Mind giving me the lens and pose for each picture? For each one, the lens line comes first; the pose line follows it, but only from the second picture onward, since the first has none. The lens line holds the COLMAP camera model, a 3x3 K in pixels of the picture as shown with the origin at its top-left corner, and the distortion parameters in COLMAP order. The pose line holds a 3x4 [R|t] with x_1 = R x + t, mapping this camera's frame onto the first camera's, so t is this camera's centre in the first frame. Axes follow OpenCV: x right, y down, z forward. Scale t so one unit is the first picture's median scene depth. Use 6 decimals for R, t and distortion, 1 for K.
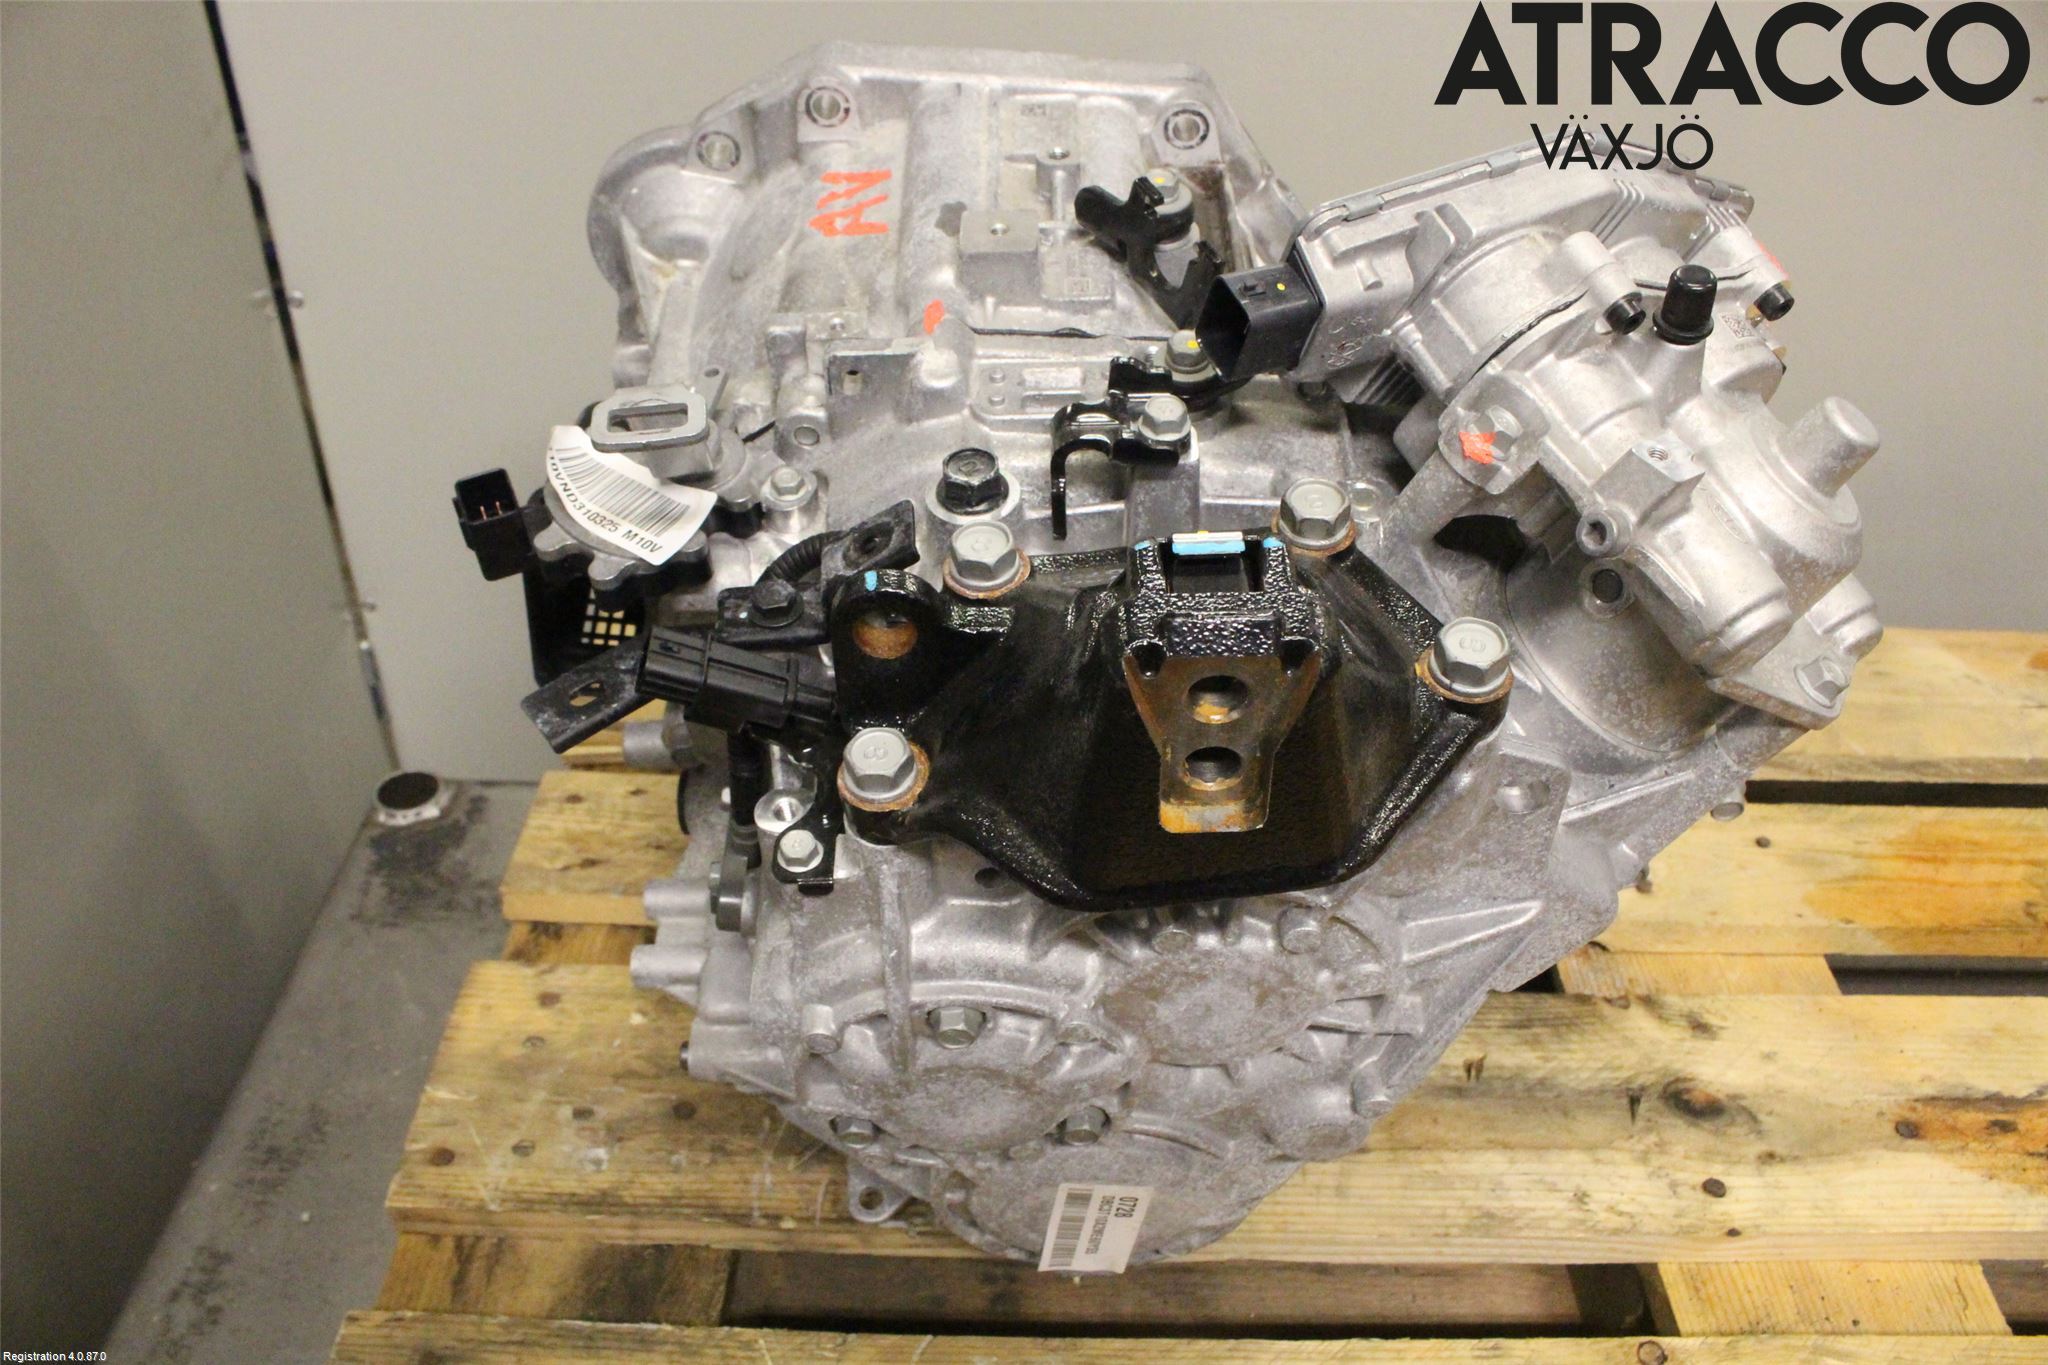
lens RADIAL K [[1641.4, 0, 1024.0], [0, 1641.4, 682.5], [0, 0, 1]] dist [-0.123477, 0.099156]
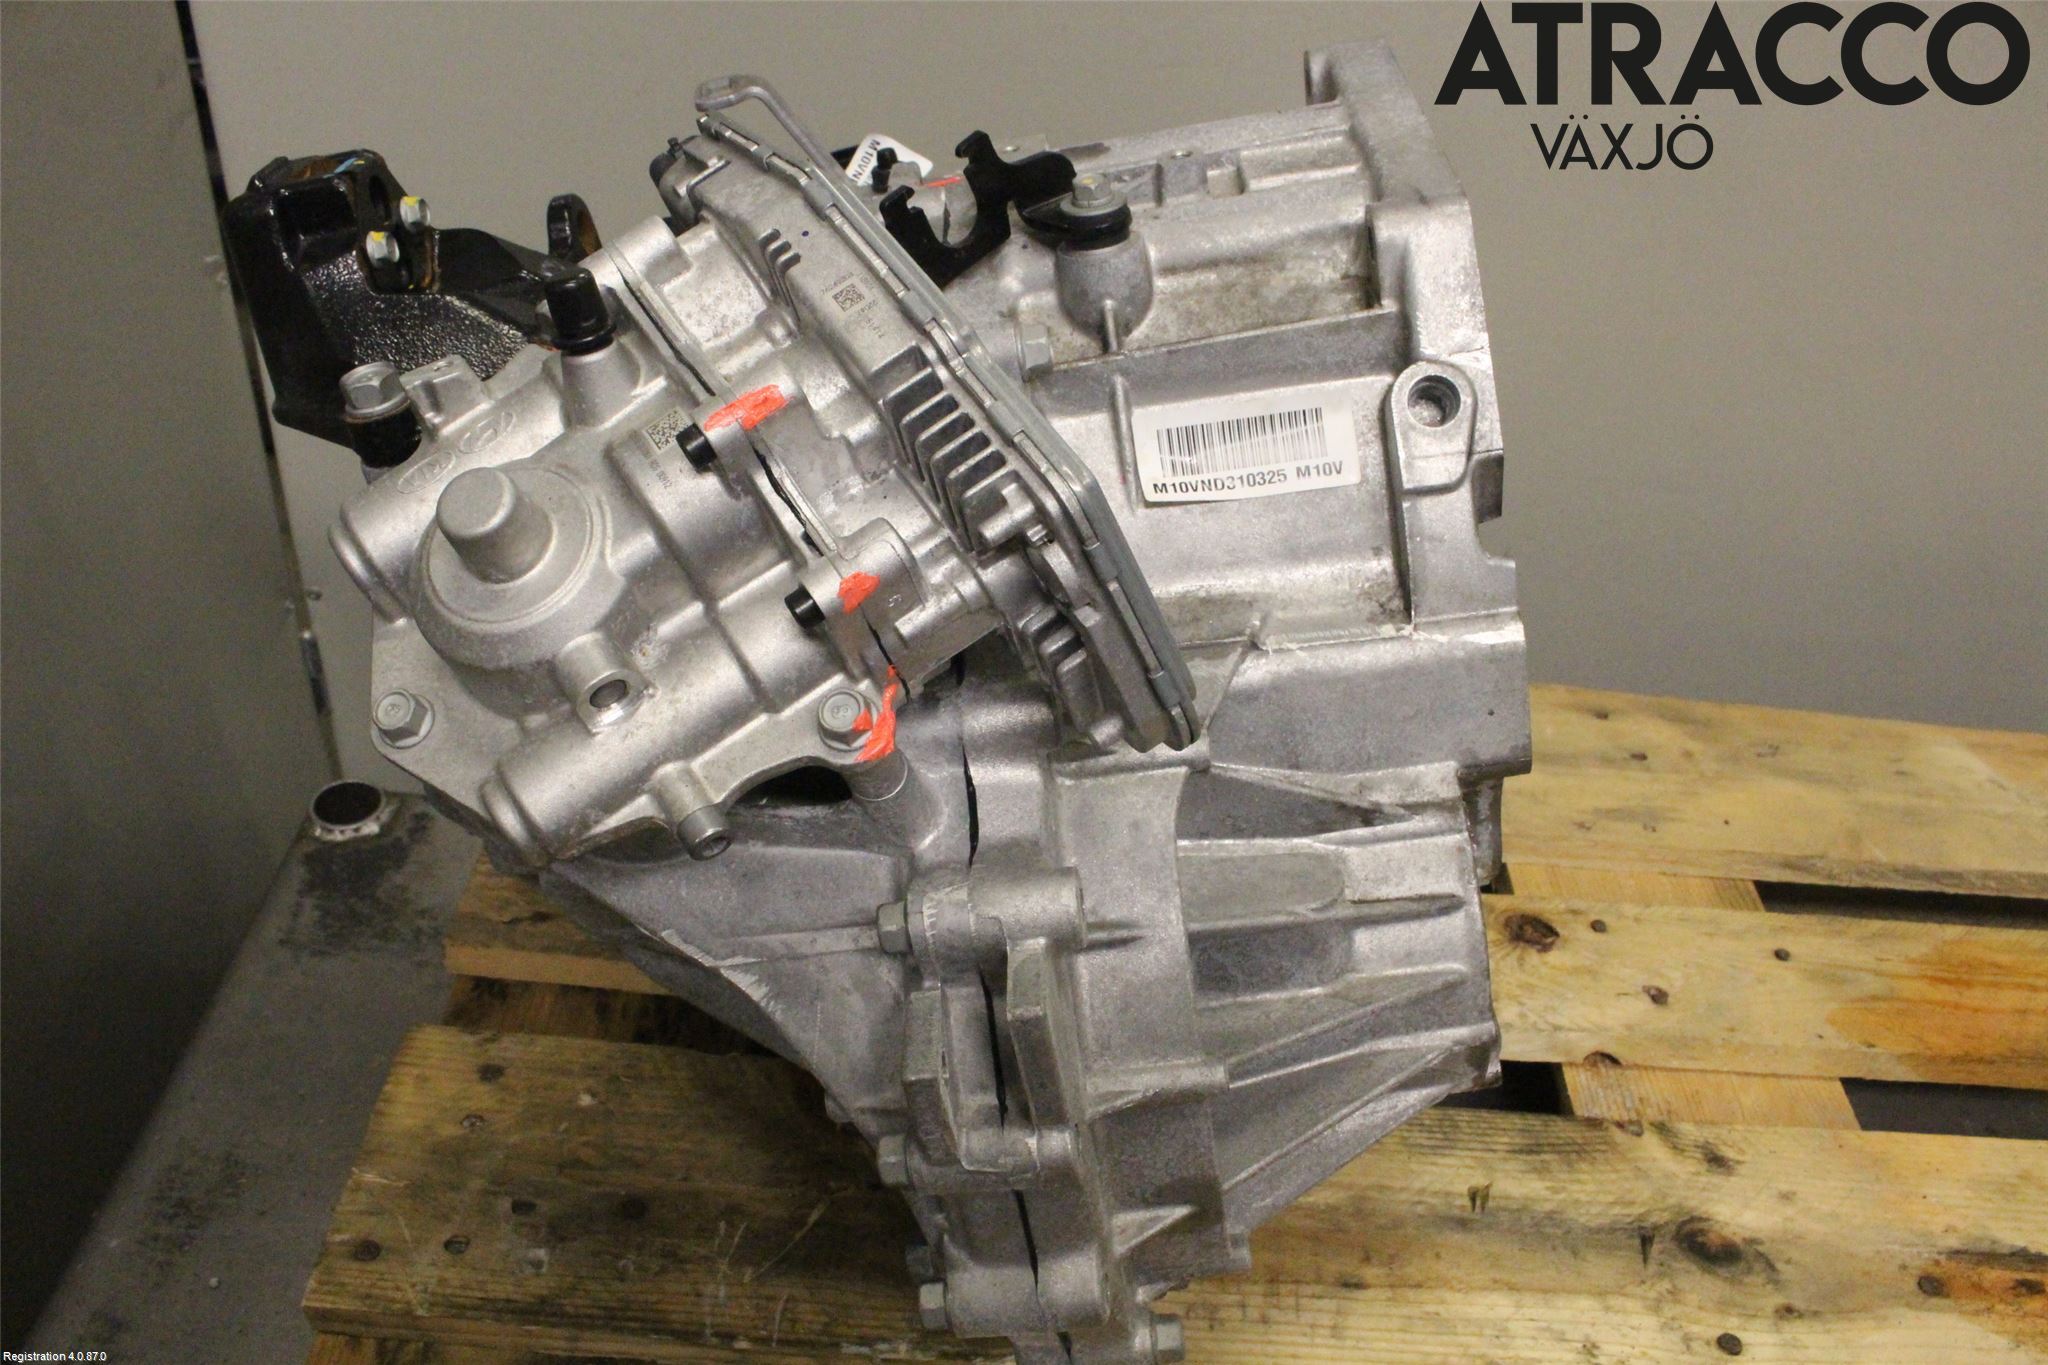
lens RADIAL K [[1641.4, 0, 1024.0], [0, 1641.4, 682.5], [0, 0, 1]] dist [-0.123477, 0.099156]
pose [[0.997913, 0.055890, 0.032347, -0.033994], [-0.056512, 0.998228, 0.018643, -0.064427], [-0.031248, -0.020432, 0.999303, 0.080319]]
